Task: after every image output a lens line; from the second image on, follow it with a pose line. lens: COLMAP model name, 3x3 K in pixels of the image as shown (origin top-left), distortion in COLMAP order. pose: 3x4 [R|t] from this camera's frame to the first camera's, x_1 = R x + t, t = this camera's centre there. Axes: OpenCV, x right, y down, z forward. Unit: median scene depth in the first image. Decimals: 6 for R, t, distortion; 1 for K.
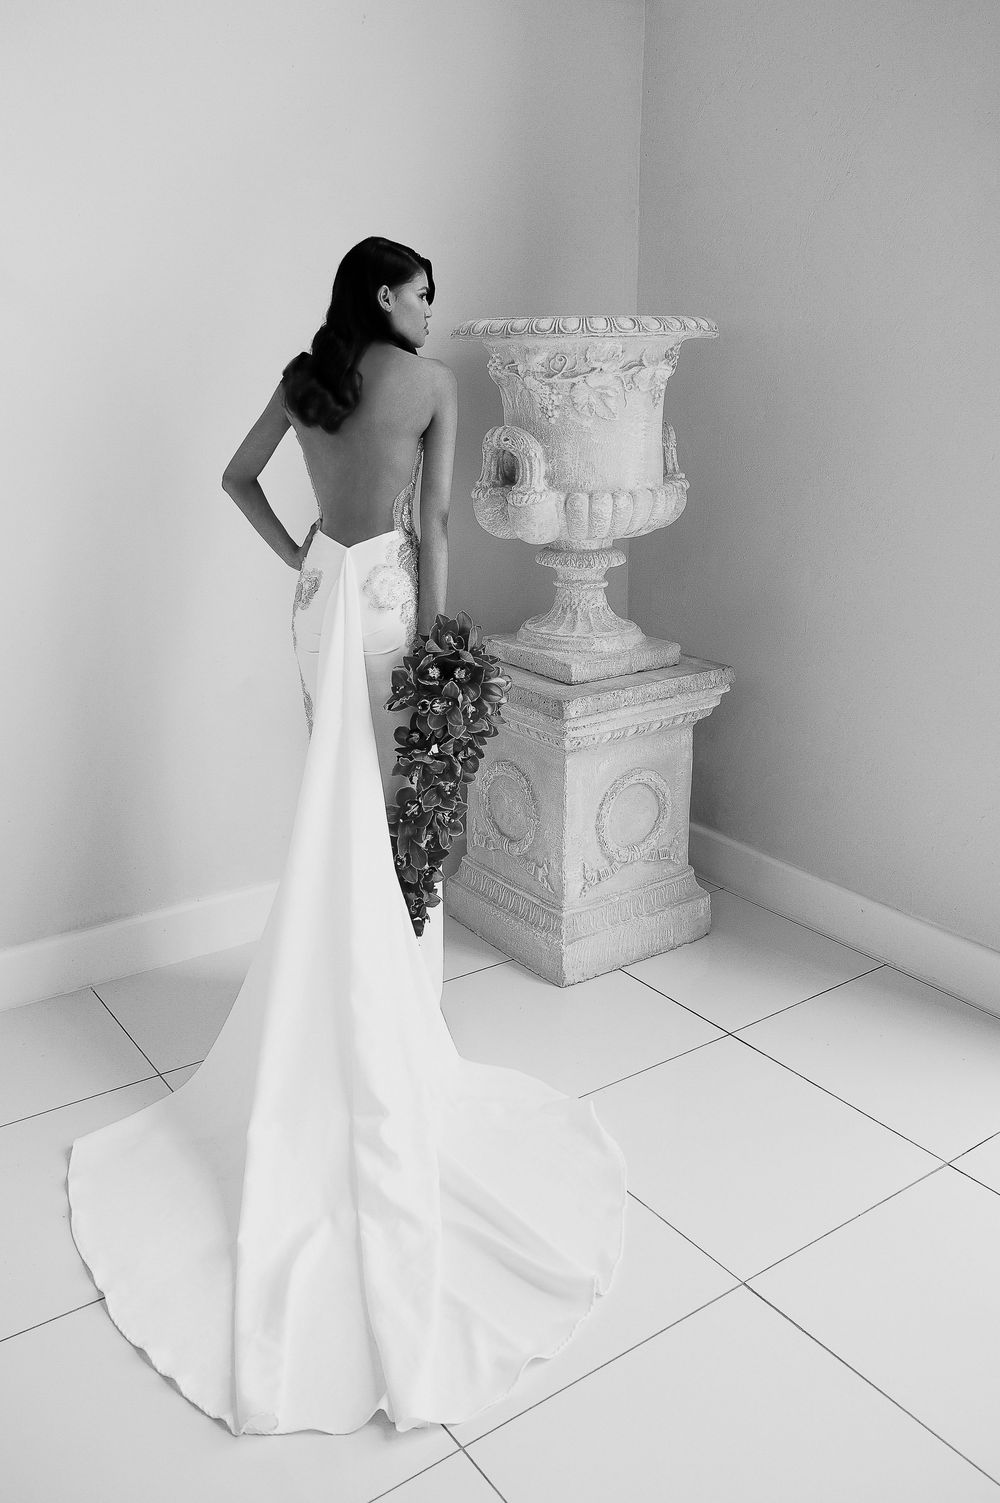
lens RADIAL K [[1253.7, 0, 492.1], [0, 1253.7, 606.7], [0, 0, 1]] dist [0.000628, -0.003189]
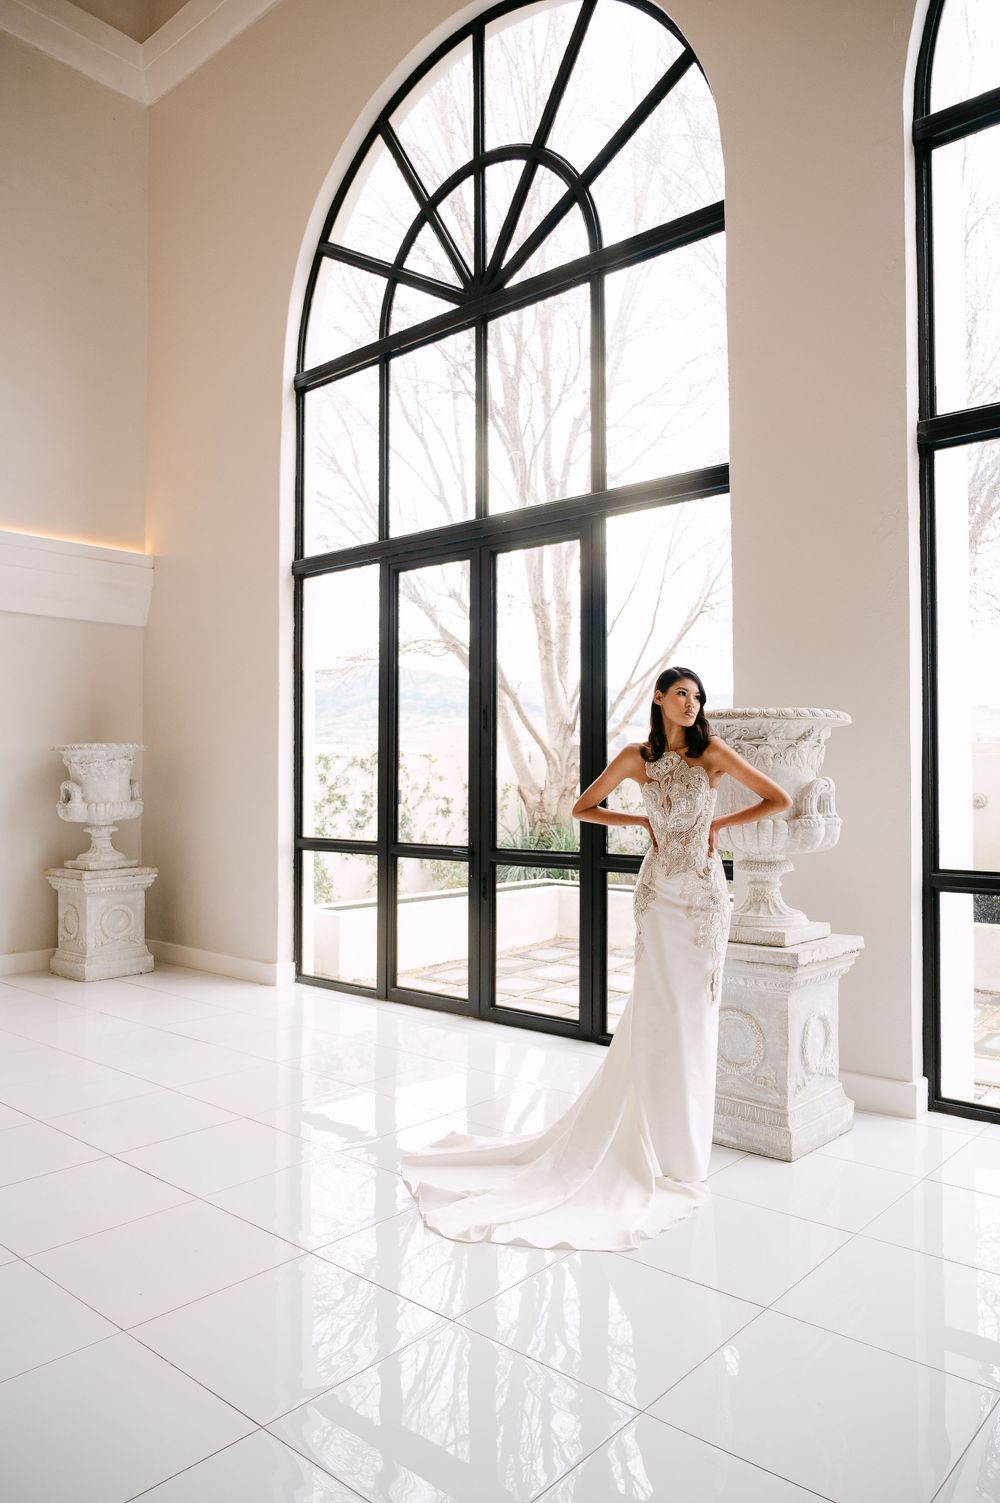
lens RADIAL K [[1031.4, 0, 500.0], [0, 1031.4, 751.5], [0, 0, 1]] dist [-0.006149, 0.002249]
pose [[0.973225, -0.004426, 0.229812, 0.432105], [0.053142, 0.977060, -0.206229, 0.328312], [-0.223627, 0.212920, 0.951134, -1.475863]]
